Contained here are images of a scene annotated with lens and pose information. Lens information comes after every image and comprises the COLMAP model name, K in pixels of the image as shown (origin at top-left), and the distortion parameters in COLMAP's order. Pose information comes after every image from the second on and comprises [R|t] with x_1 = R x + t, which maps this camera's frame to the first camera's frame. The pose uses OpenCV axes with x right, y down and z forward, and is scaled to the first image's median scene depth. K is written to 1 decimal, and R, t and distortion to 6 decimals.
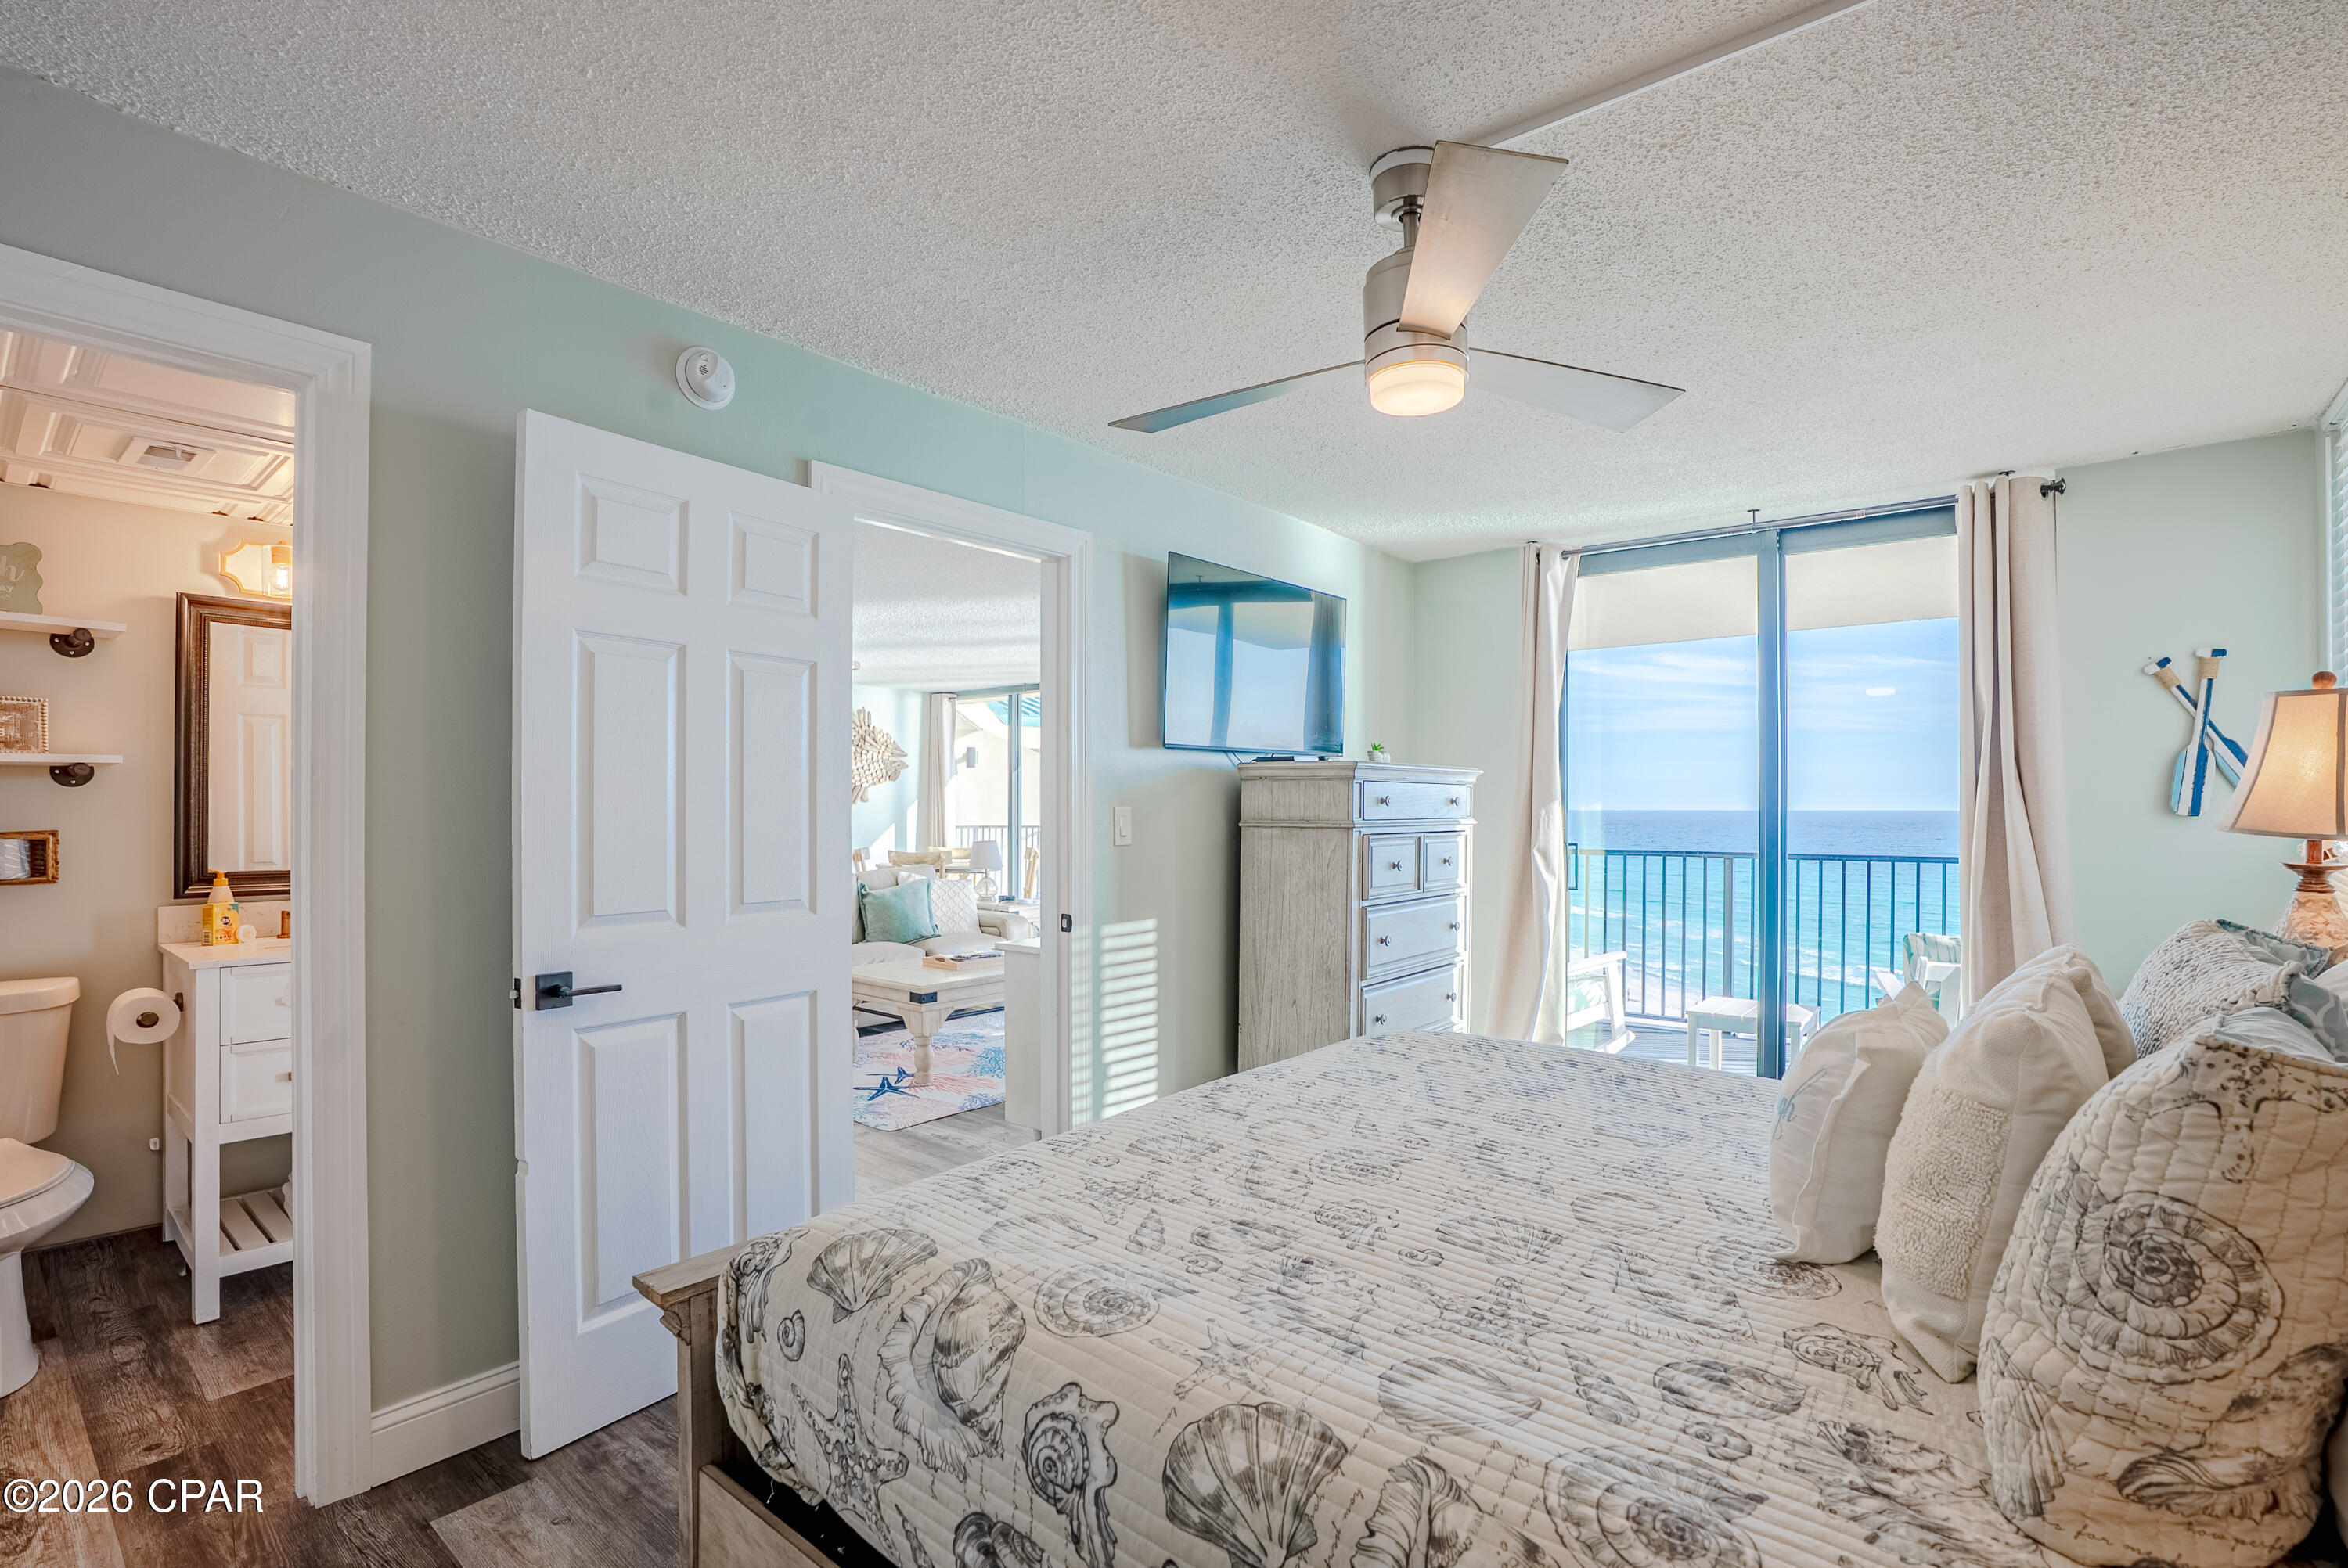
lens RADIAL K [[1096.8, 0, 1202.1], [0, 1096.8, 803.4], [0, 0, 1]] dist [-0.077169, 0.030963]
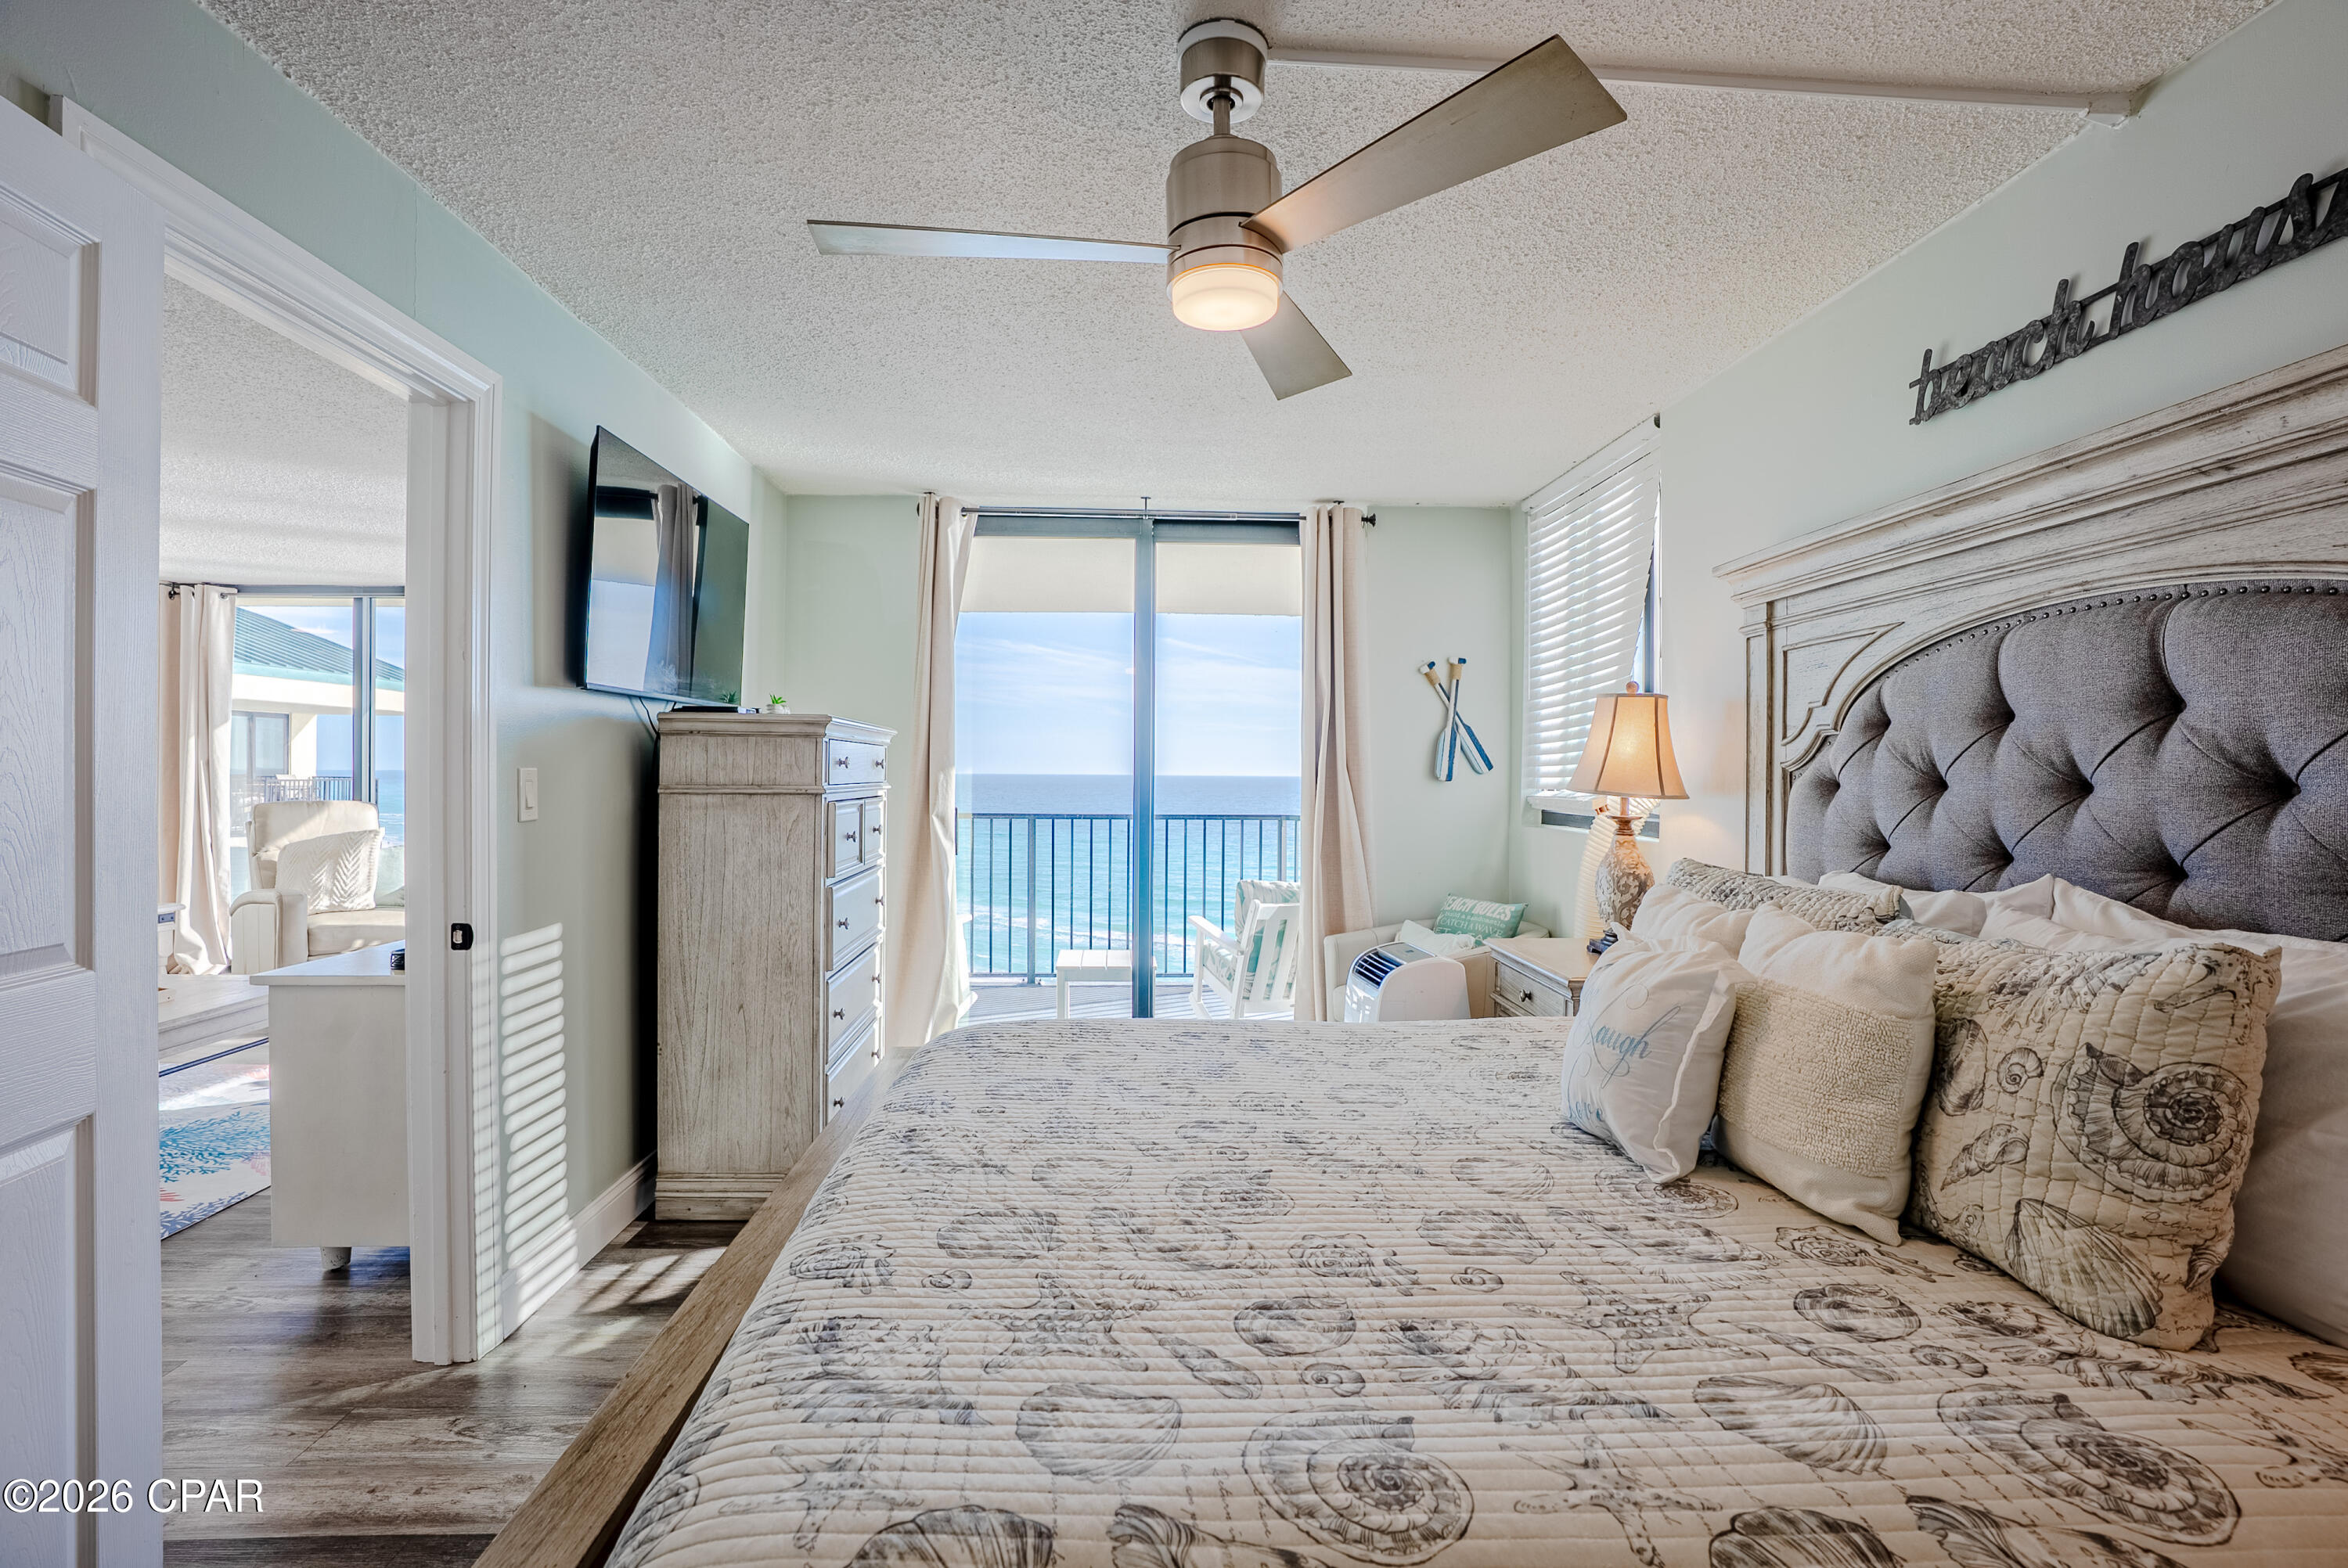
lens RADIAL K [[1076.9, 0, 1182.4], [0, 1076.9, 777.4], [0, 0, 1]] dist [-0.072771, 0.026719]
pose [[0.739876, 0.002650, 0.672738, -0.230199], [-0.009867, 0.999927, 0.006913, 0.000888], [-0.672671, -0.011753, 0.739849, 0.213972]]
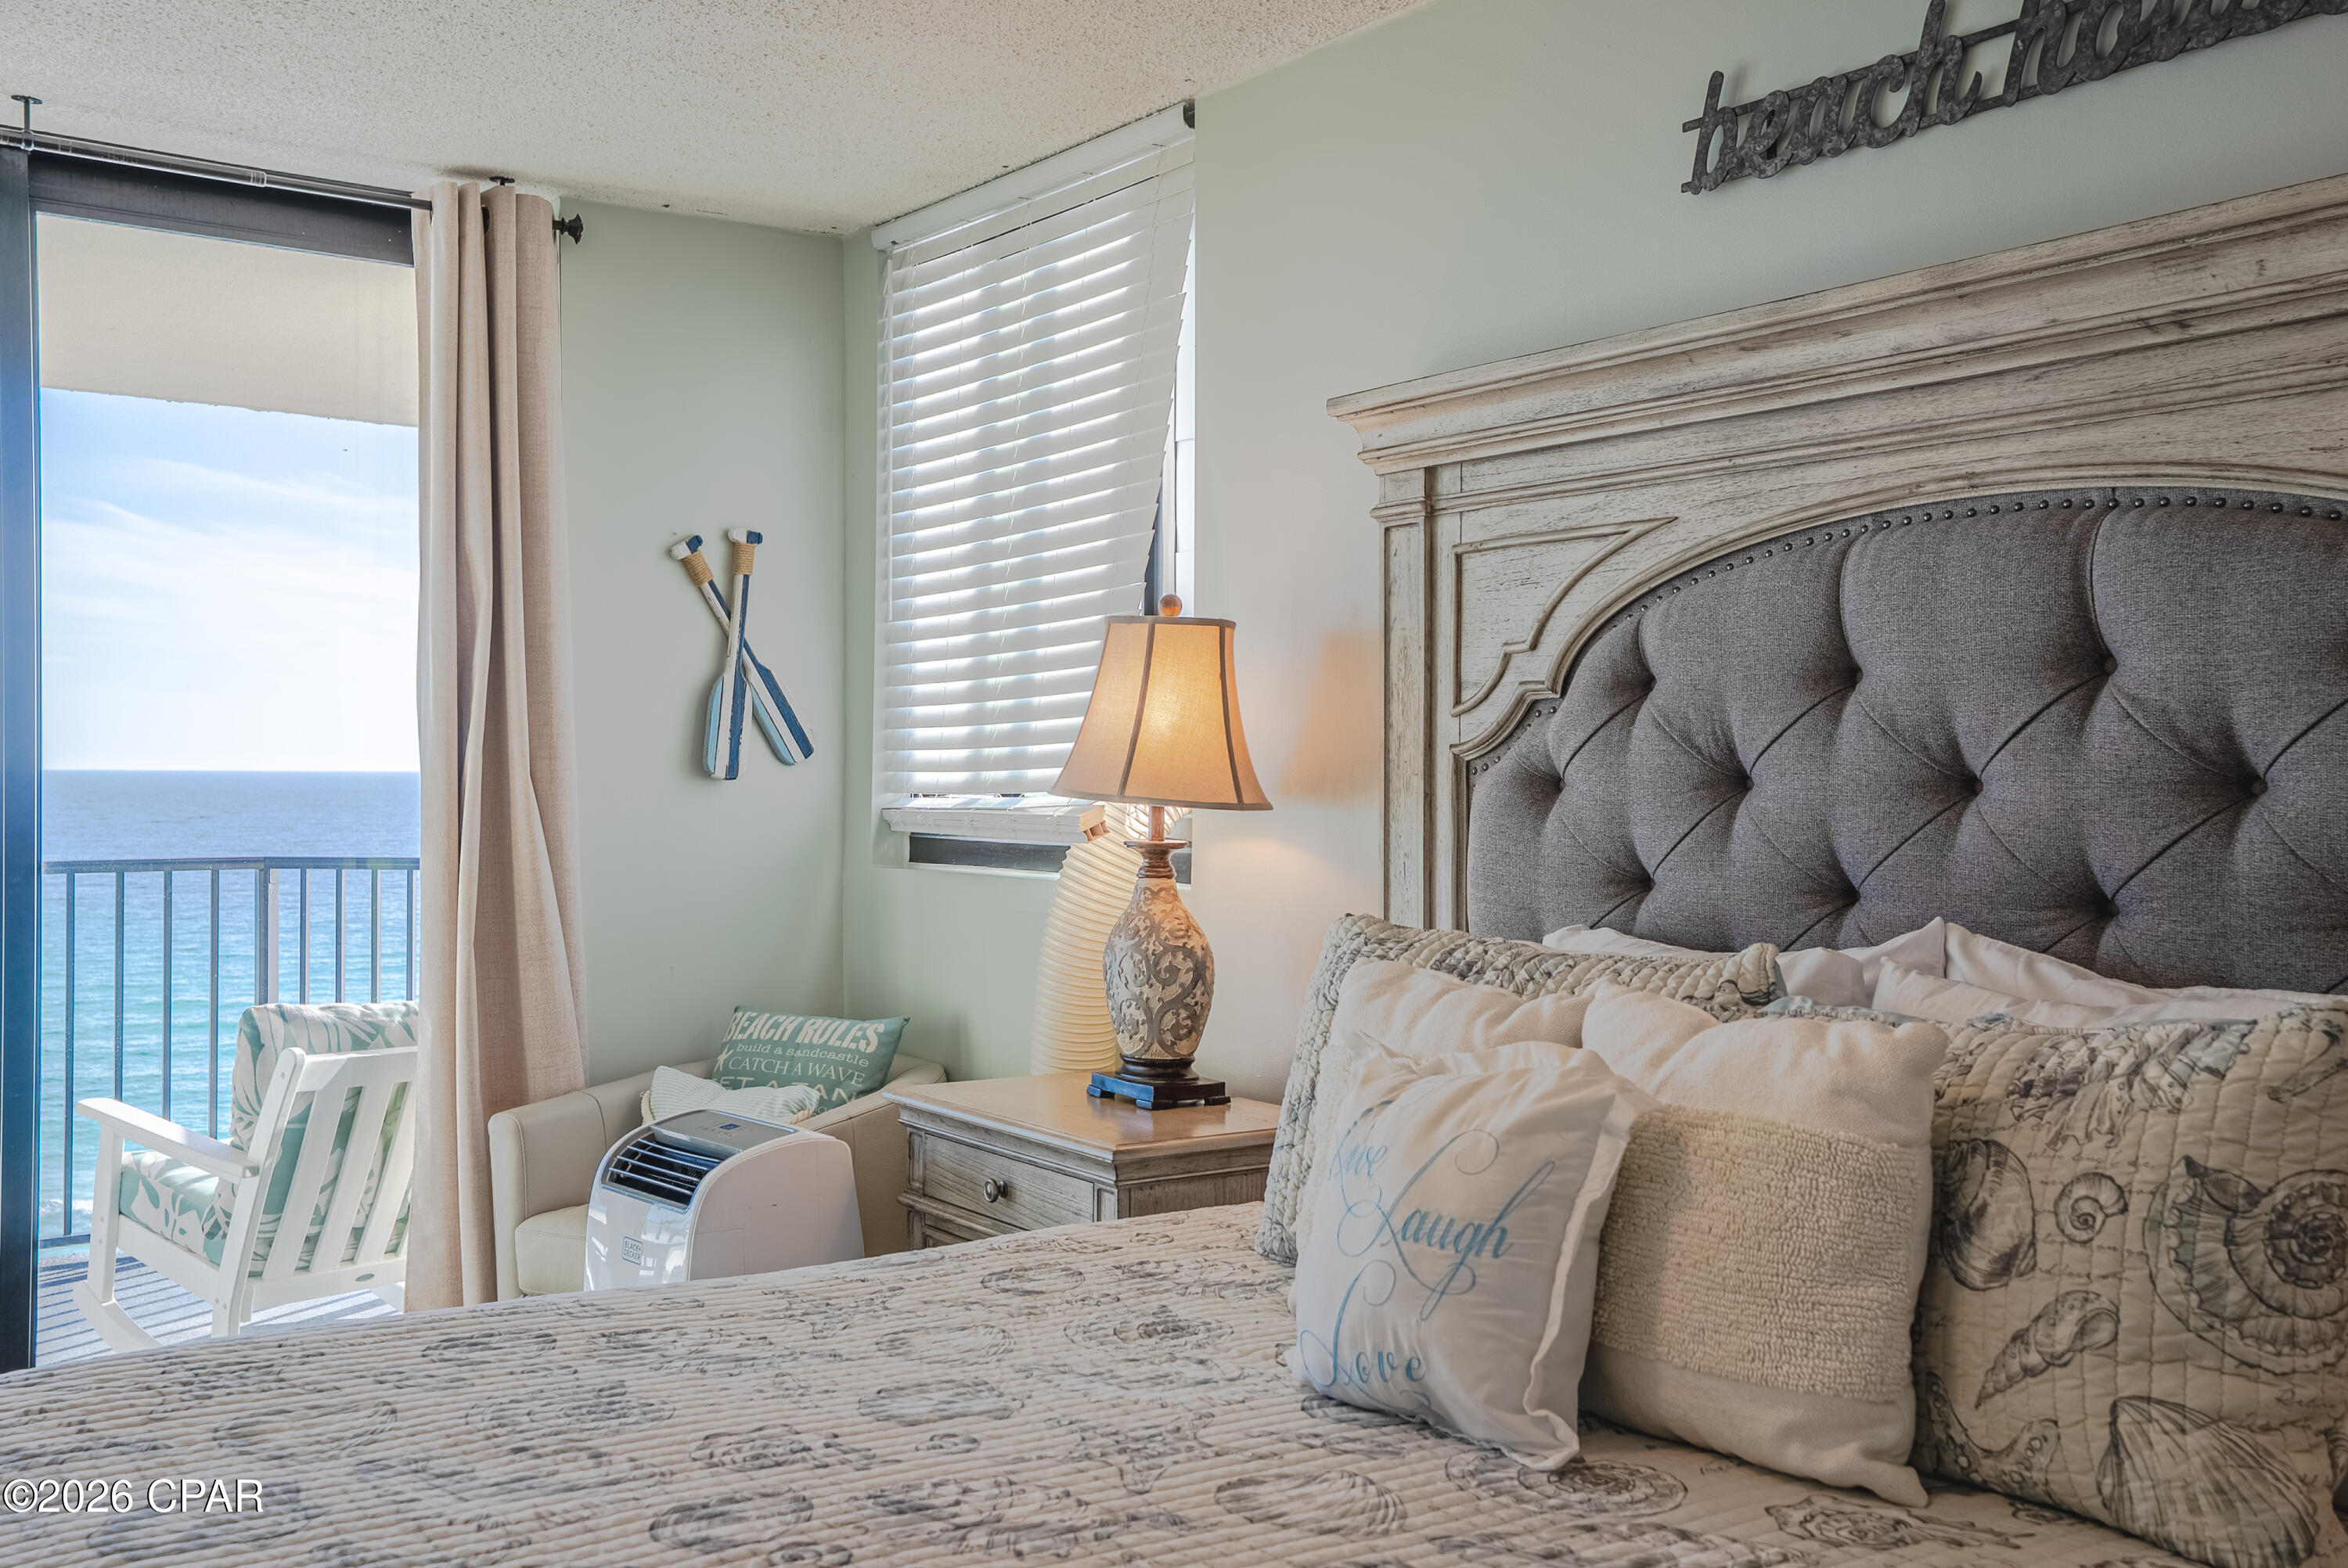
lens RADIAL K [[2223.4, 0, 1174.0], [0, 2223.4, 784.0], [0, 0, 1]] dist [0.030682, 0.100113]
pose [[0.273203, -0.005079, 0.961943, -0.334003], [-0.008591, 0.999933, 0.007719, 0.001334], [-0.961918, -0.010373, 0.273141, 0.345624]]
